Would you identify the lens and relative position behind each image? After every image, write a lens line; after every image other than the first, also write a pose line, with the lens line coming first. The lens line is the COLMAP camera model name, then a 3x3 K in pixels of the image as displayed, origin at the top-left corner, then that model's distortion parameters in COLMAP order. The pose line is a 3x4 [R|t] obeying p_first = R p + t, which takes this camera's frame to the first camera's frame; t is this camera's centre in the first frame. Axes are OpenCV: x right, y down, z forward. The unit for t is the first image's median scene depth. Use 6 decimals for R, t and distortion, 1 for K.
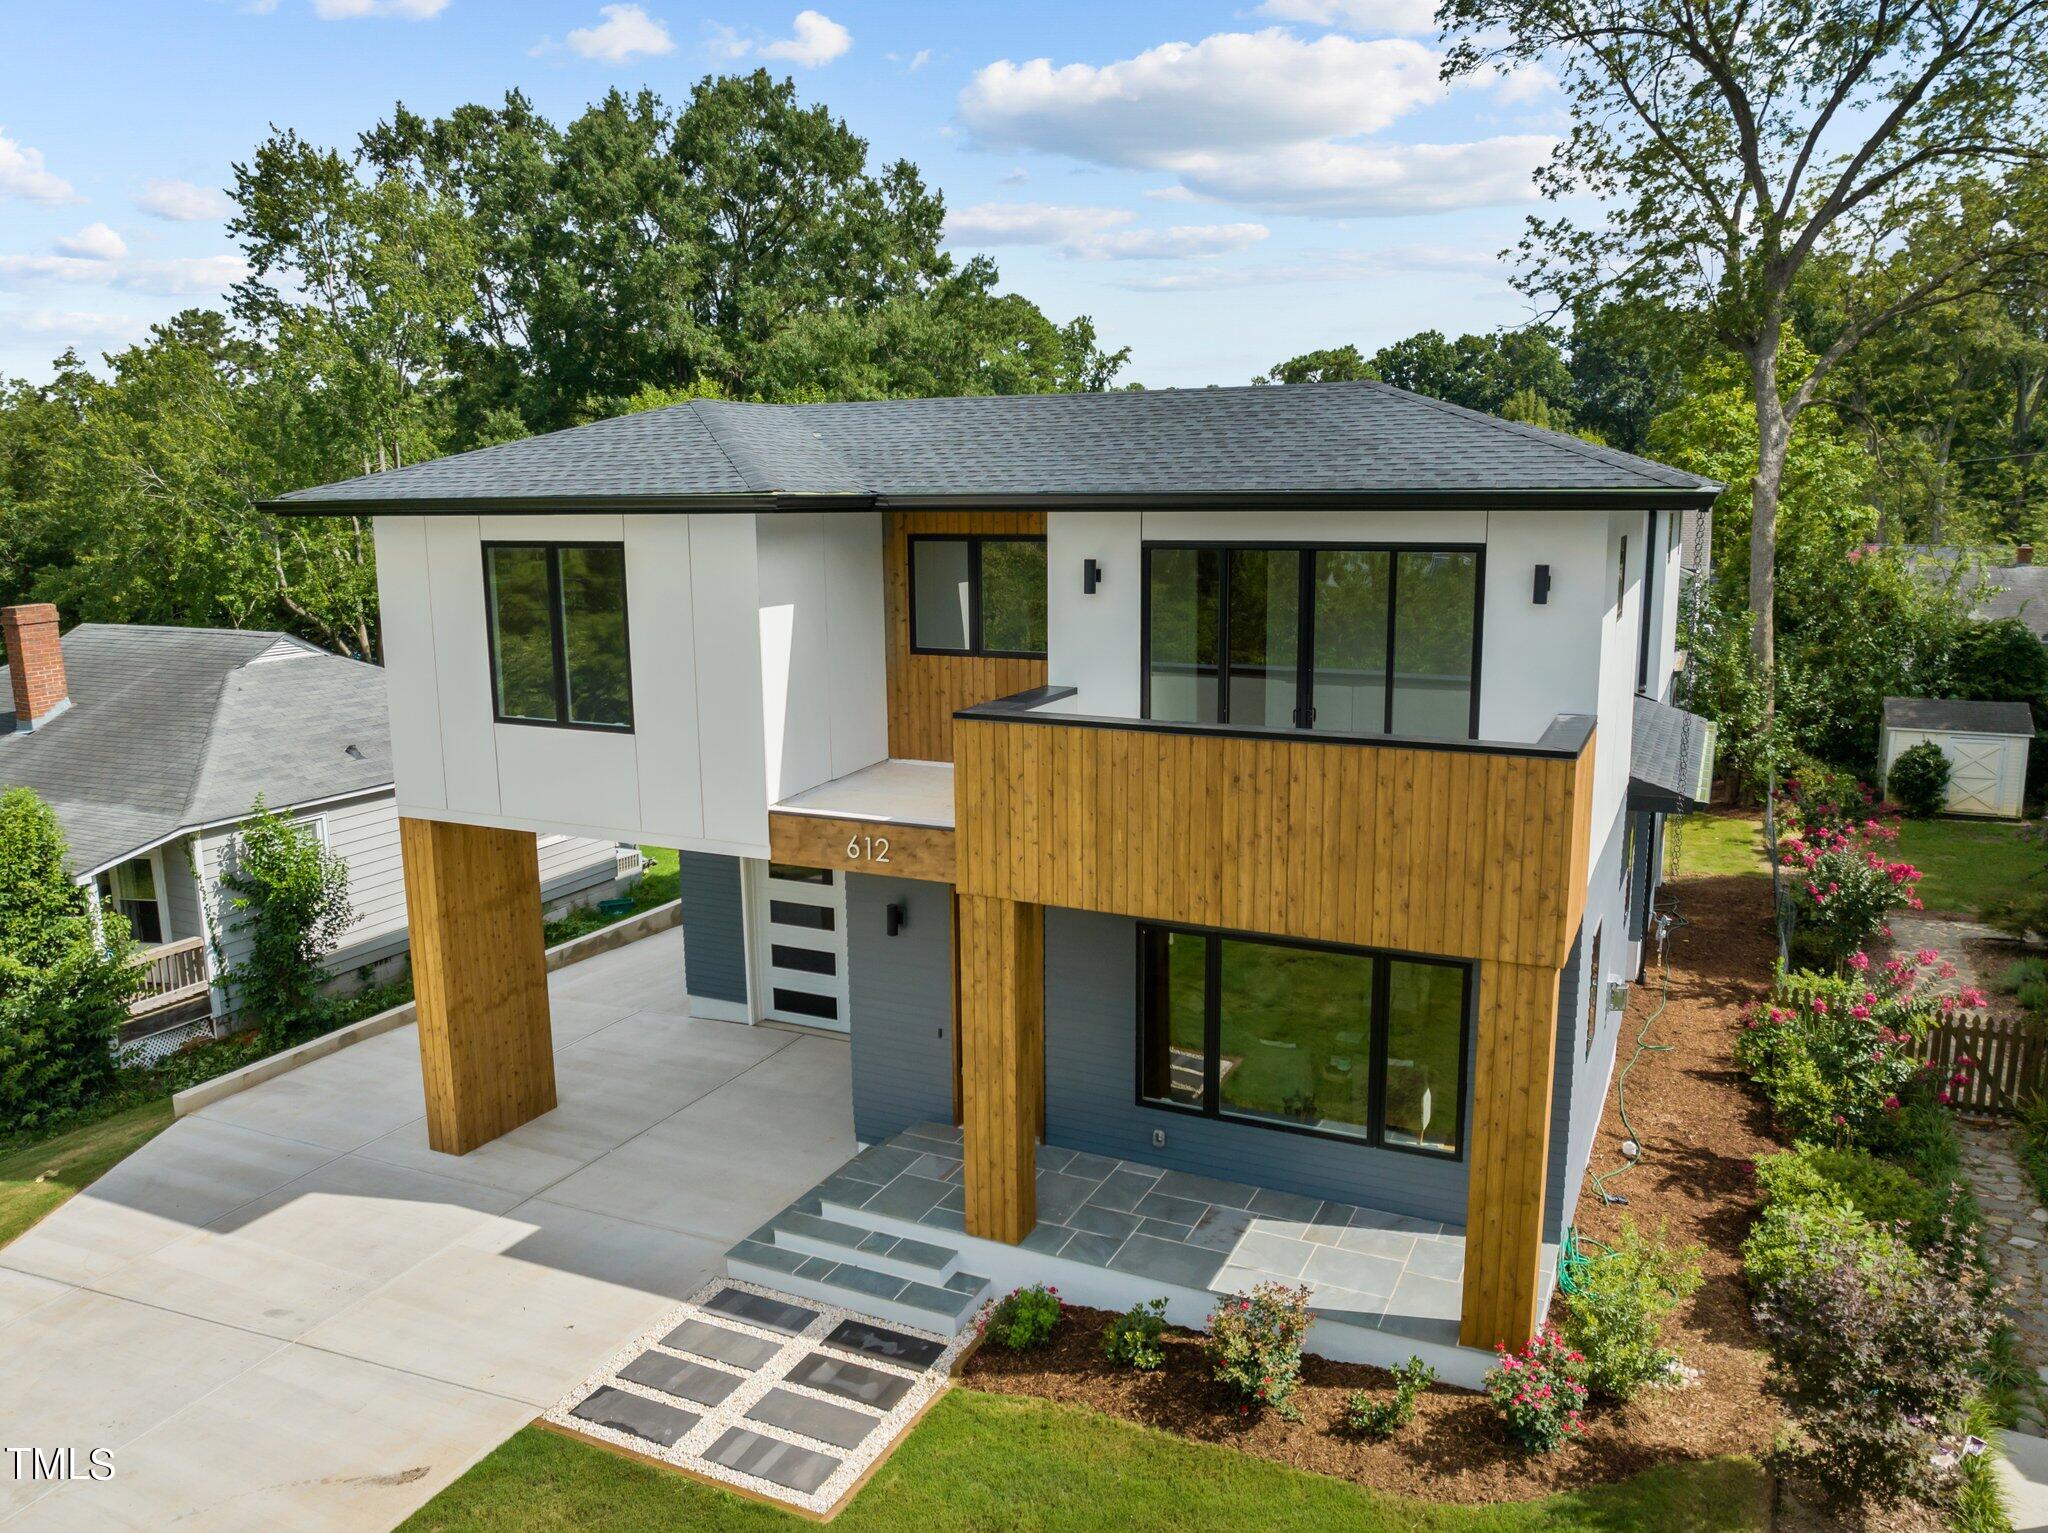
lens RADIAL K [[1470.1, 0, 1028.5], [0, 1470.1, 764.5], [0, 0, 1]] dist [-0.029484, -0.004832]
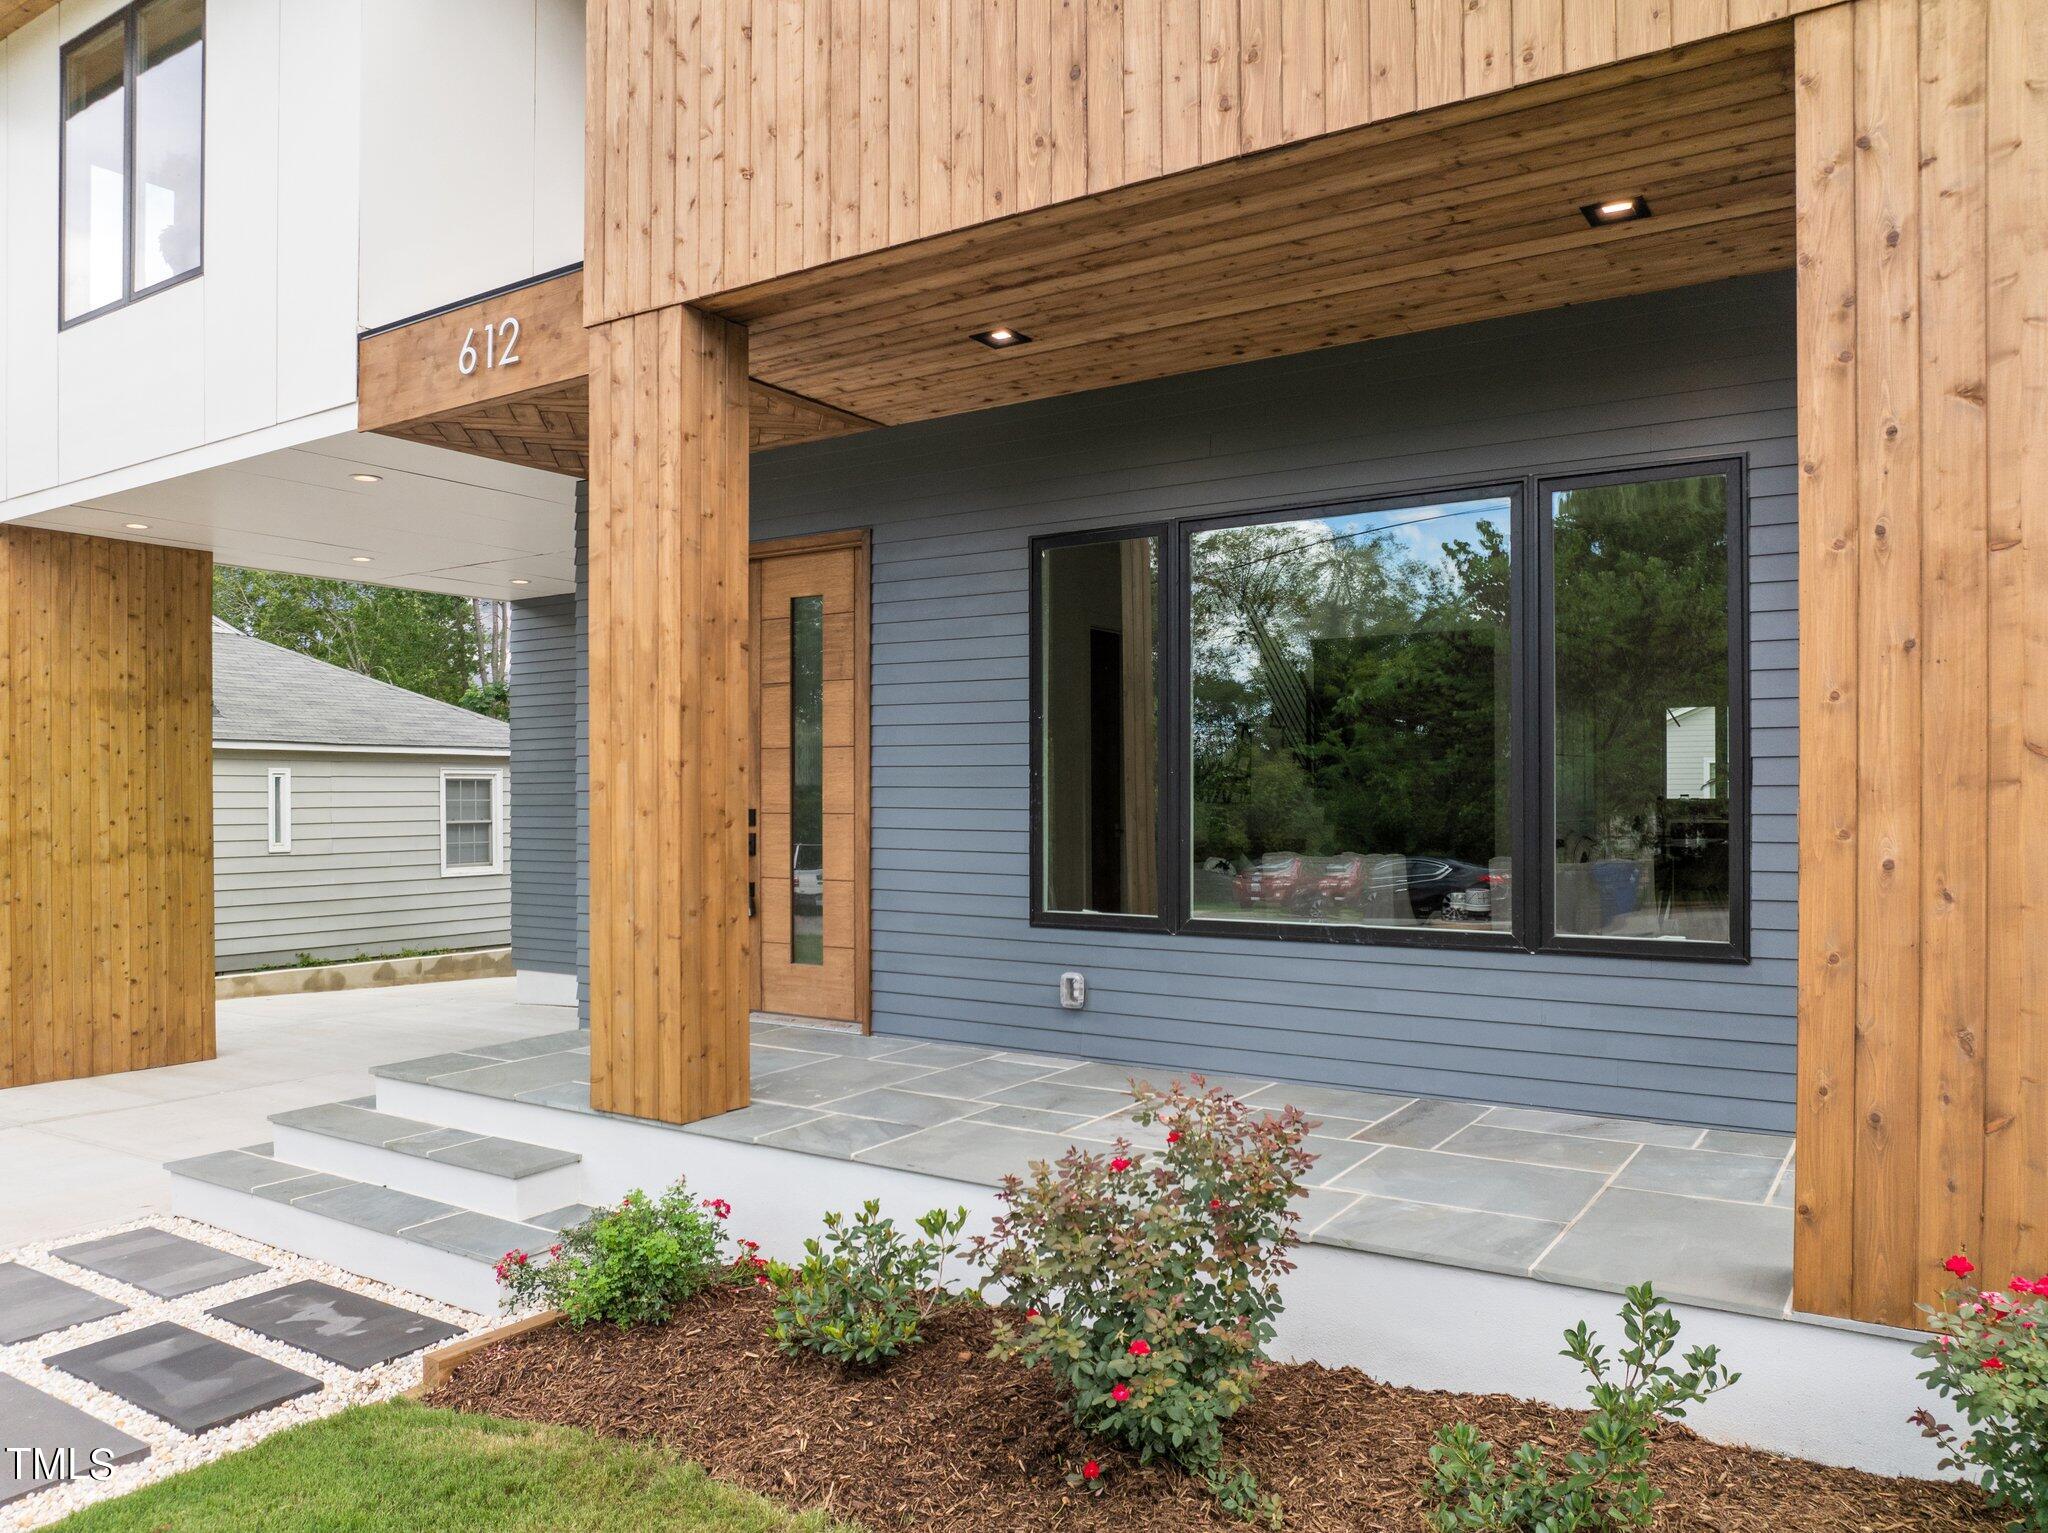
lens RADIAL K [[1470.1, 0, 1013.5], [0, 1470.1, 792.9], [0, 0, 1]] dist [-0.029484, -0.004832]
pose [[0.990080, 0.005945, -0.140377, 0.153792], [-0.031344, 0.983271, -0.179433, 0.313302], [0.136962, 0.182053, 0.973703, 0.584132]]
